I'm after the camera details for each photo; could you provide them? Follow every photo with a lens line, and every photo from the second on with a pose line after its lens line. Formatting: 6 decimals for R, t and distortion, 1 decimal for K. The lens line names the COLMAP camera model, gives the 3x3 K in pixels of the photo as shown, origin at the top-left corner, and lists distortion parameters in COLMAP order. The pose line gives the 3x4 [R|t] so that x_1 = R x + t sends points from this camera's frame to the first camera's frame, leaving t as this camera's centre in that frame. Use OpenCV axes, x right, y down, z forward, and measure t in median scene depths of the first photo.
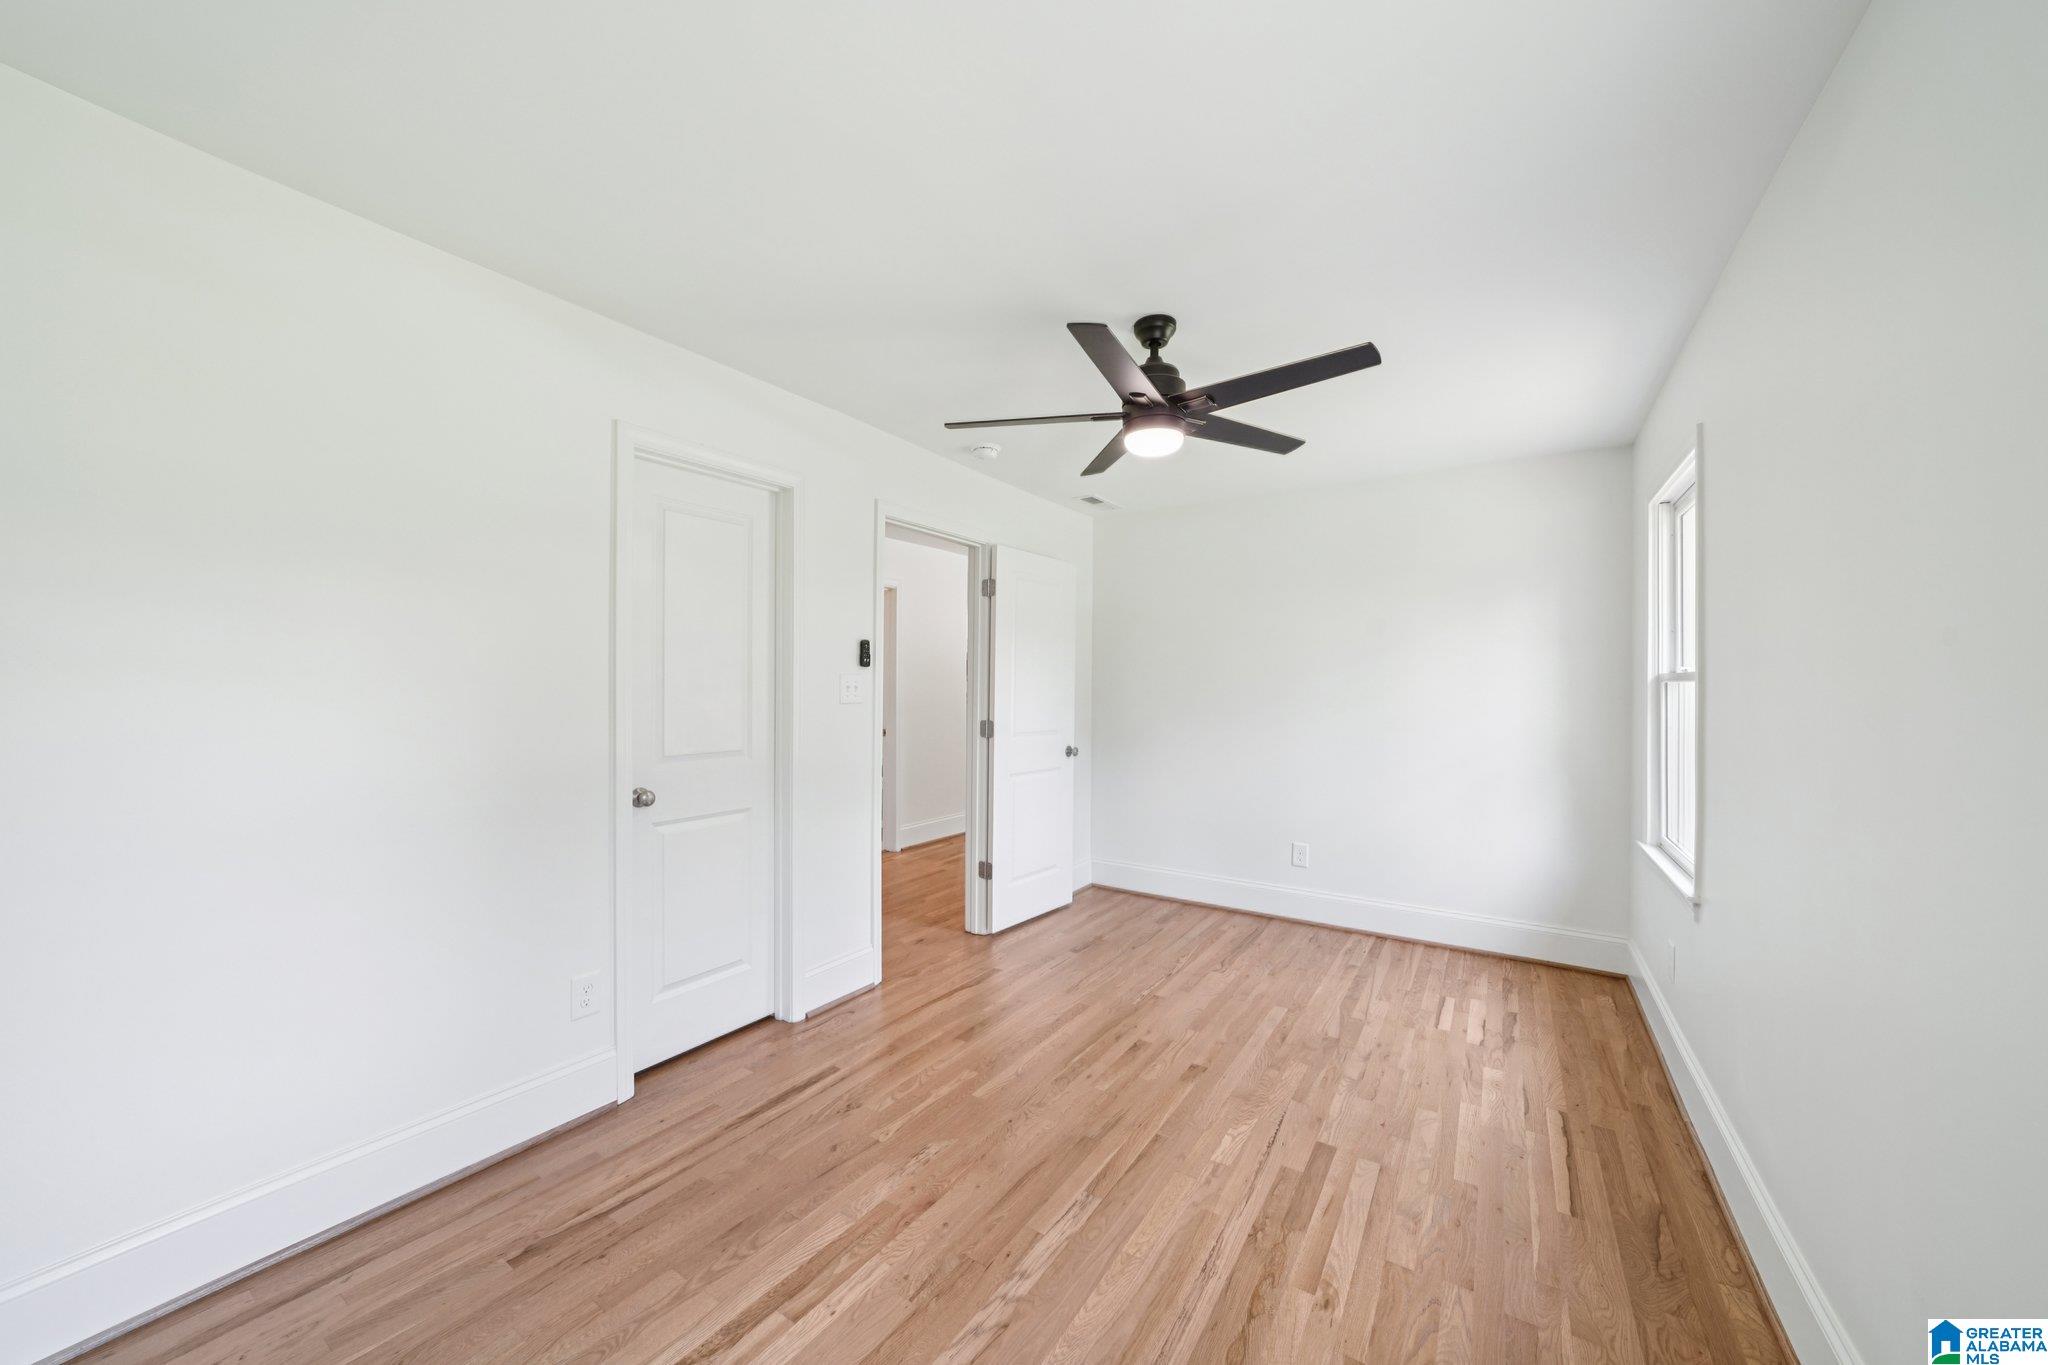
lens RADIAL K [[716.1, 0, 1010.3], [0, 716.1, 684.5], [0, 0, 1]] dist [-0.000183, 0.000070]
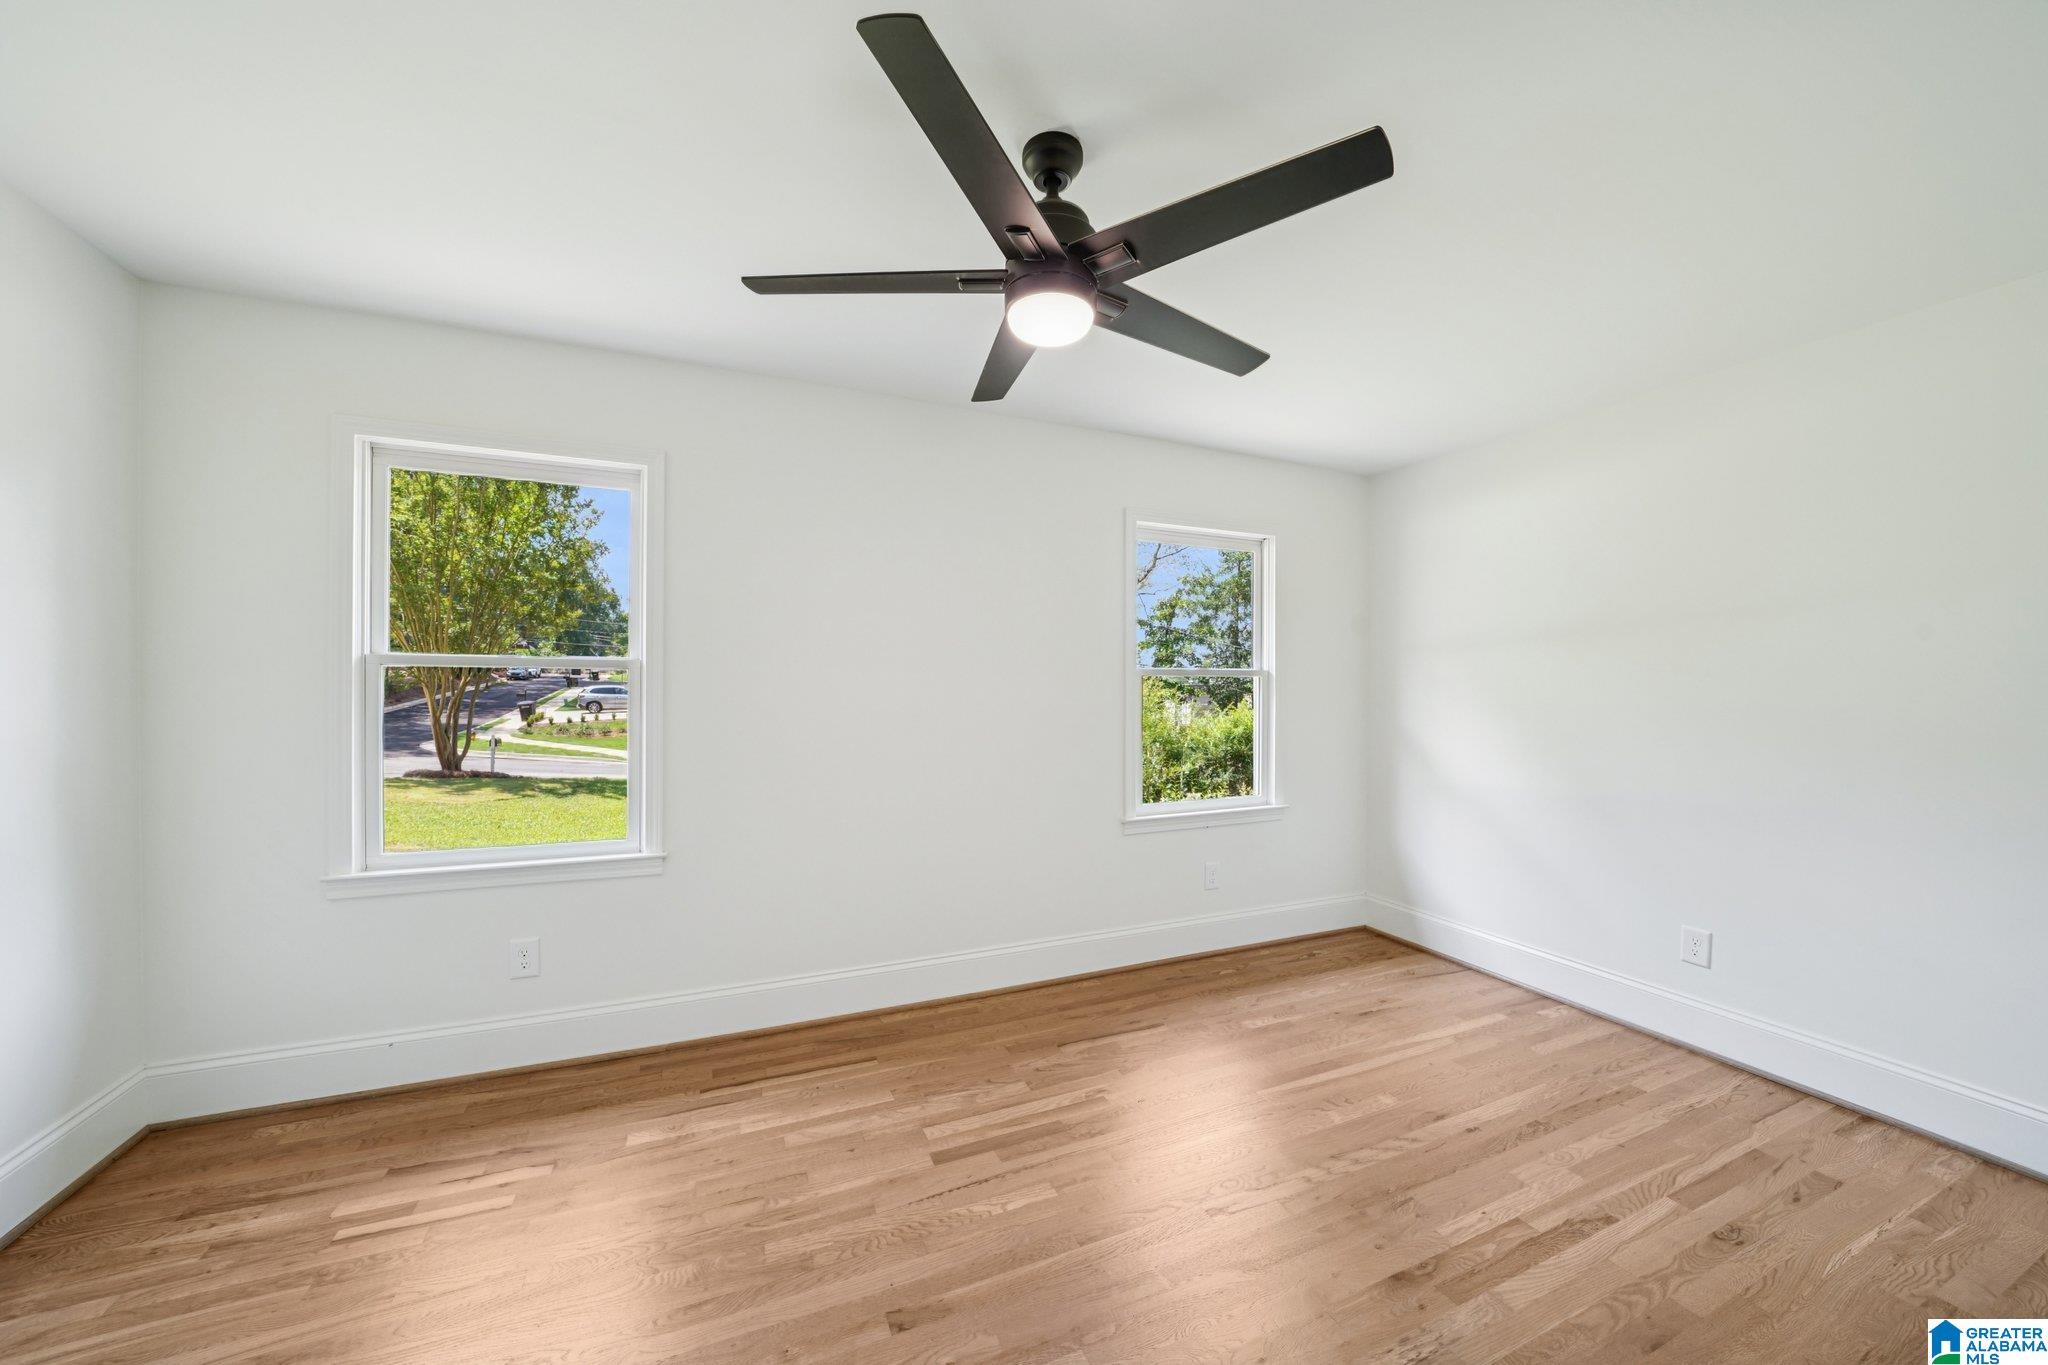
lens RADIAL K [[716.1, 0, 1010.3], [0, 716.1, 684.5], [0, 0, 1]] dist [-0.000183, 0.000070]
pose [[-0.832617, -0.027410, 0.553170, -0.146576], [-0.028762, 0.999567, 0.006238, -0.004130], [-0.553101, -0.010717, -0.833045, 1.606057]]
